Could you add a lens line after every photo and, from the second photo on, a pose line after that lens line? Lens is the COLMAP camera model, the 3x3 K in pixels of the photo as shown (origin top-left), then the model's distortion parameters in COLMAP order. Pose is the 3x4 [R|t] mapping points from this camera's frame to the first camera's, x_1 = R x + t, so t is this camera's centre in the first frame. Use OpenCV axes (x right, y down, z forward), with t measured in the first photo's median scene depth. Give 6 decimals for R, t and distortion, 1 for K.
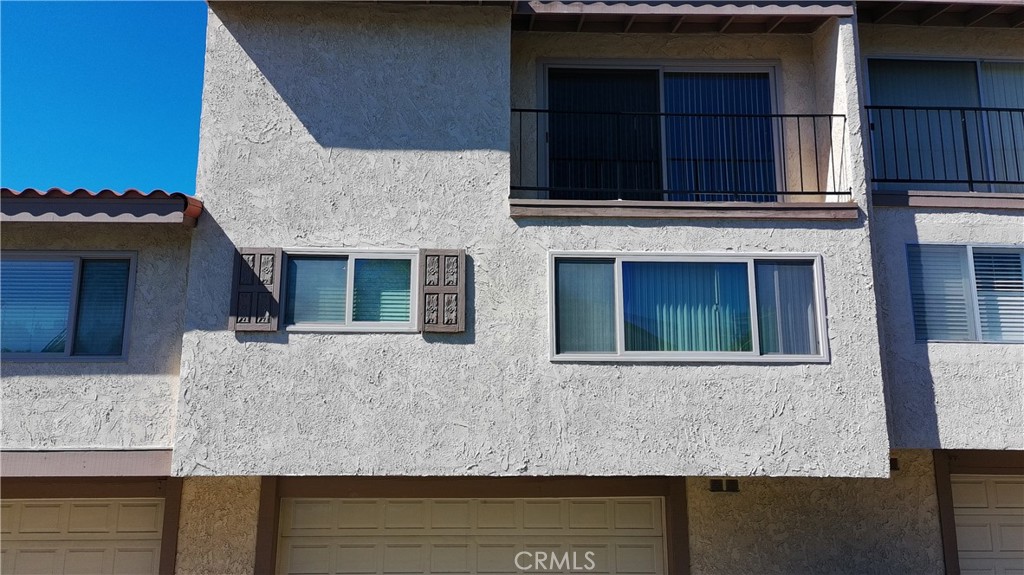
lens RADIAL K [[768.8, 0, 488.6], [0, 768.8, 303.4], [0, 0, 1]] dist [0.053483, -0.016934]
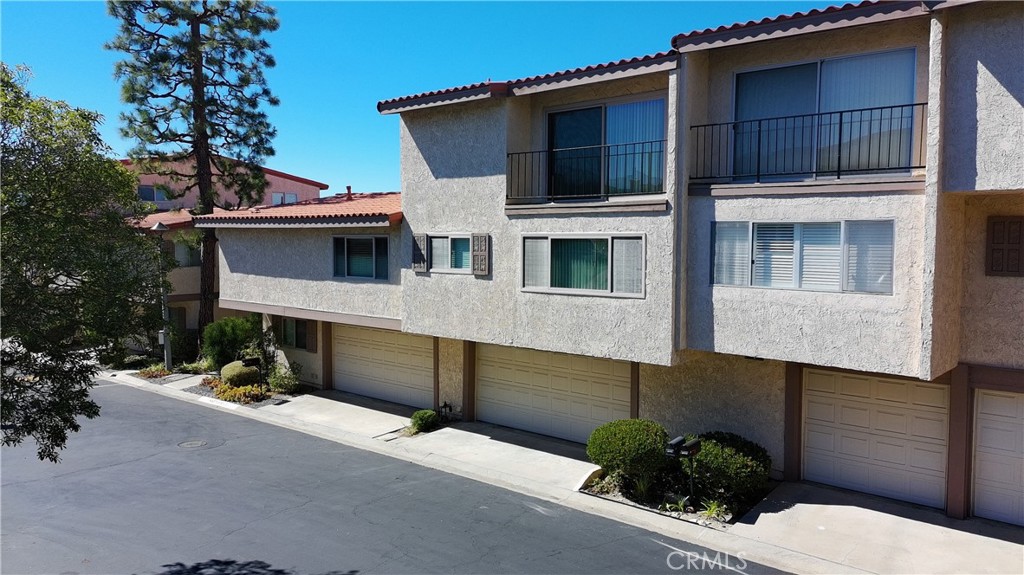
lens RADIAL K [[768.8, 0, 522.4], [0, 768.8, 281.5], [0, 0, 1]] dist [0.053483, -0.016934]
pose [[0.729390, 0.040624, -0.682891, 1.379327], [0.121176, 0.974778, 0.187415, -0.305908], [0.673280, -0.219448, 0.706071, -0.365143]]
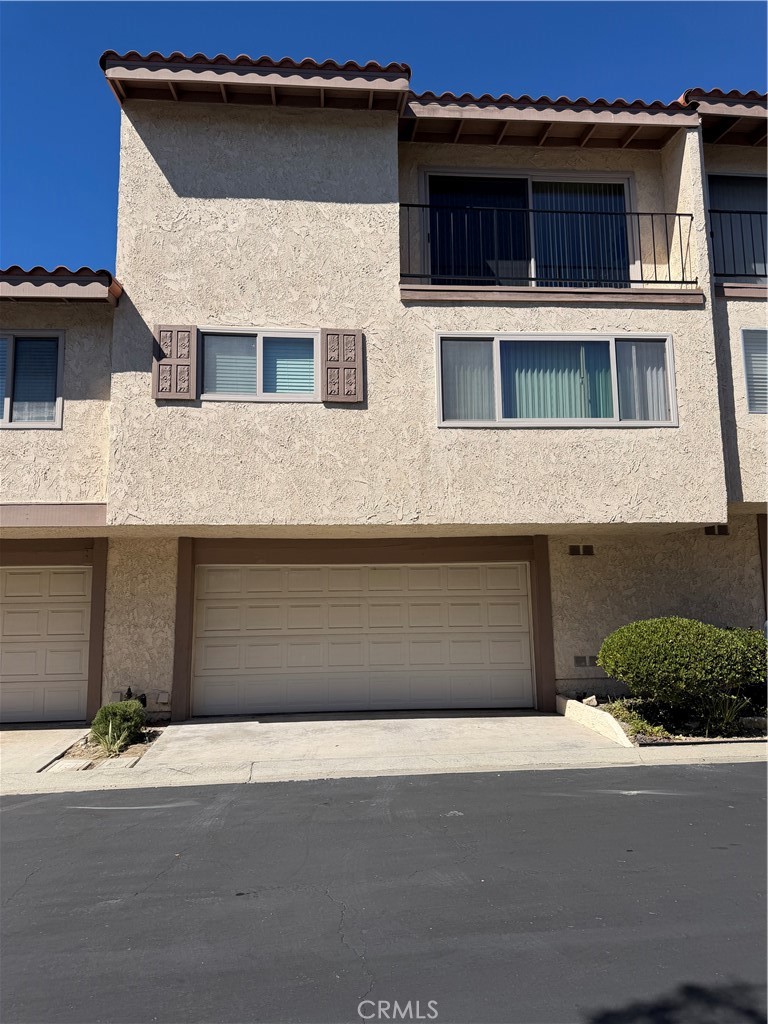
lens RADIAL K [[698.0, 0, 367.7], [0, 698.0, 524.3], [0, 0, 1]] dist [0.063967, -0.052855]
pose [[0.999016, -0.012378, 0.042583, -0.067506], [0.010229, 0.998681, 0.050316, 0.161182], [-0.043149, -0.049831, 0.997825, -0.034410]]
